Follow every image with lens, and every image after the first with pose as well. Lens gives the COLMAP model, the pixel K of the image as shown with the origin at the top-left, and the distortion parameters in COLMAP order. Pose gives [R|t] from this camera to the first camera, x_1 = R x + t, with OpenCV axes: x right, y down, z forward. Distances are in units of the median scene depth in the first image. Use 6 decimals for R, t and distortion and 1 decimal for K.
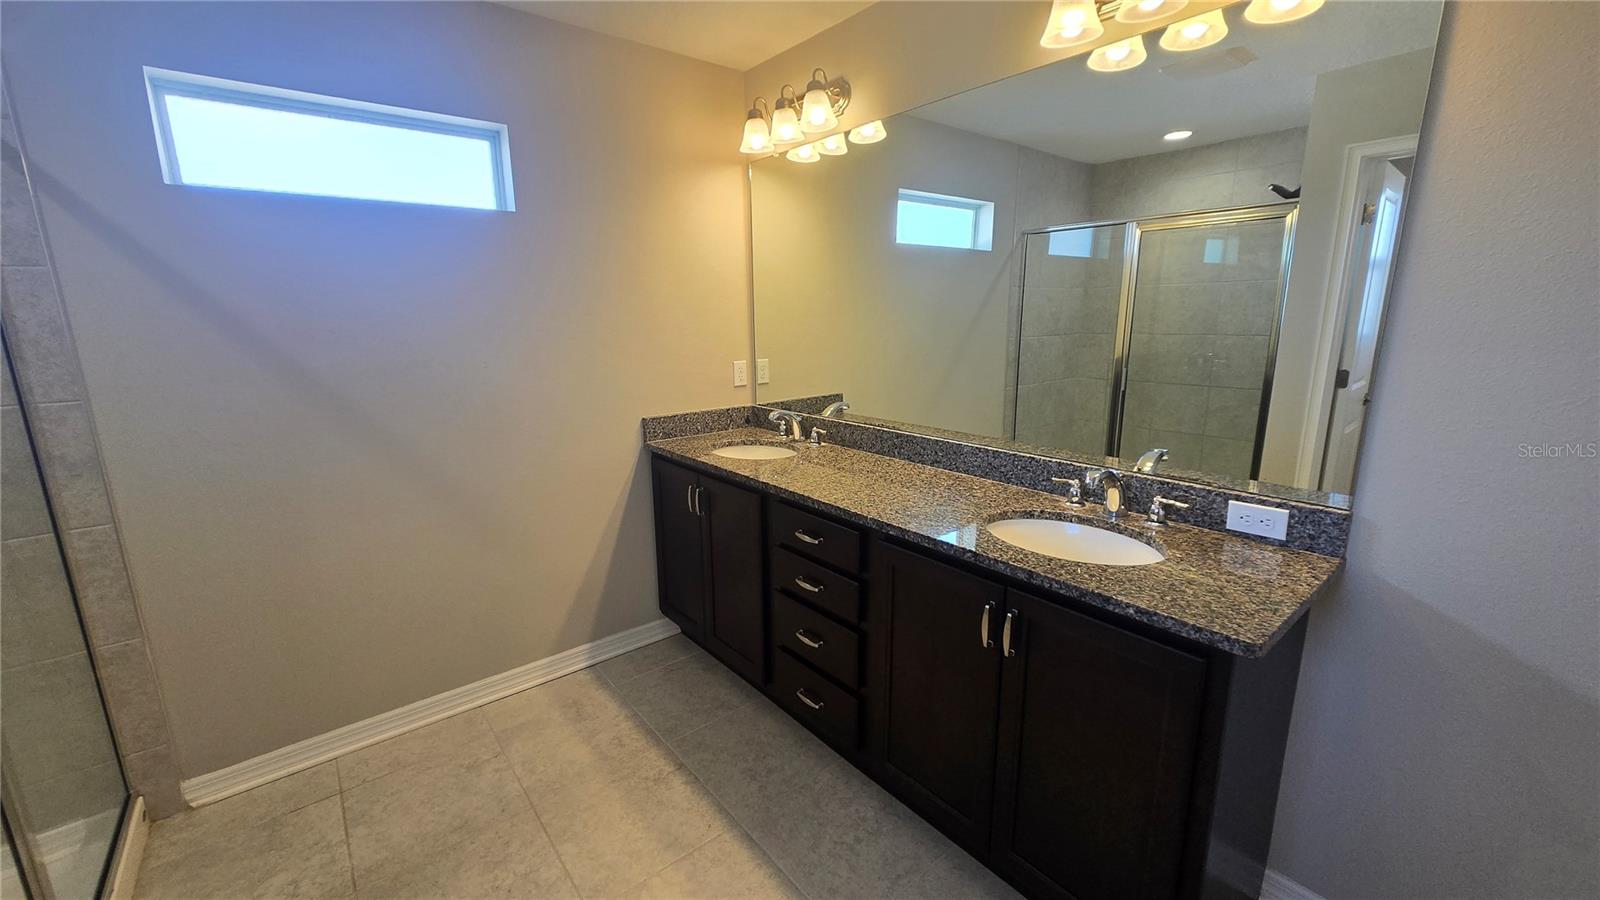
lens RADIAL K [[629.8, 0, 796.4], [0, 629.8, 445.1], [0, 0, 1]] dist [0.001199, -0.000104]
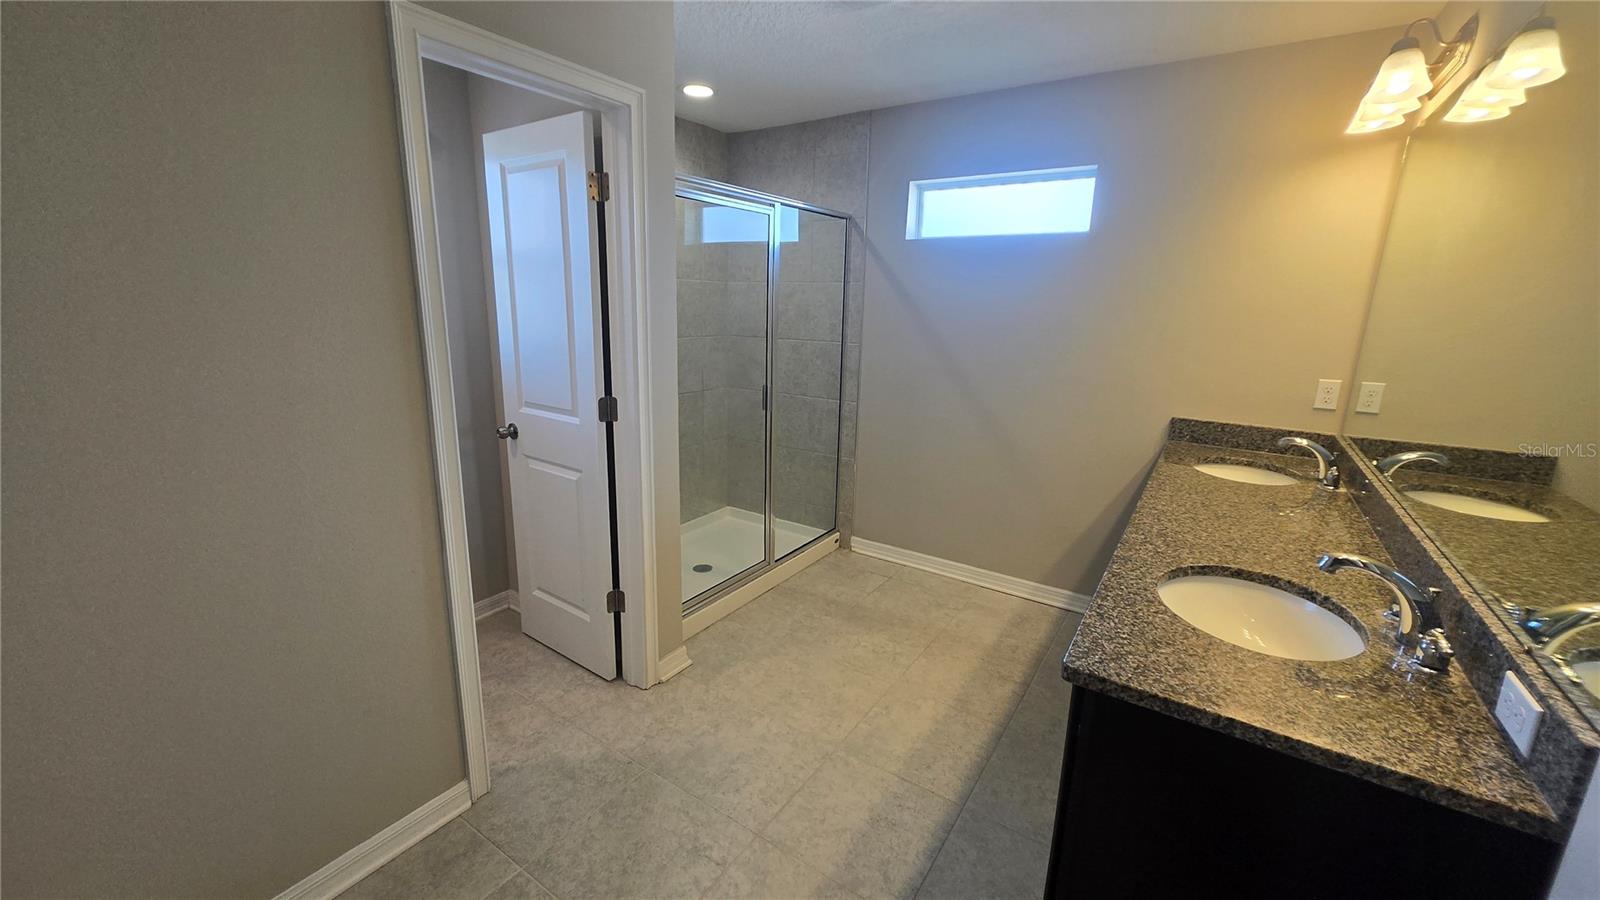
lens RADIAL K [[629.8, 0, 795.8], [0, 629.8, 448.1], [0, 0, 1]] dist [0.001199, -0.000104]
pose [[0.294892, 0.241128, -0.924606, 0.694253], [-0.226315, 0.957729, 0.177585, -0.047759], [0.928343, 0.156884, 0.336998, 0.094960]]
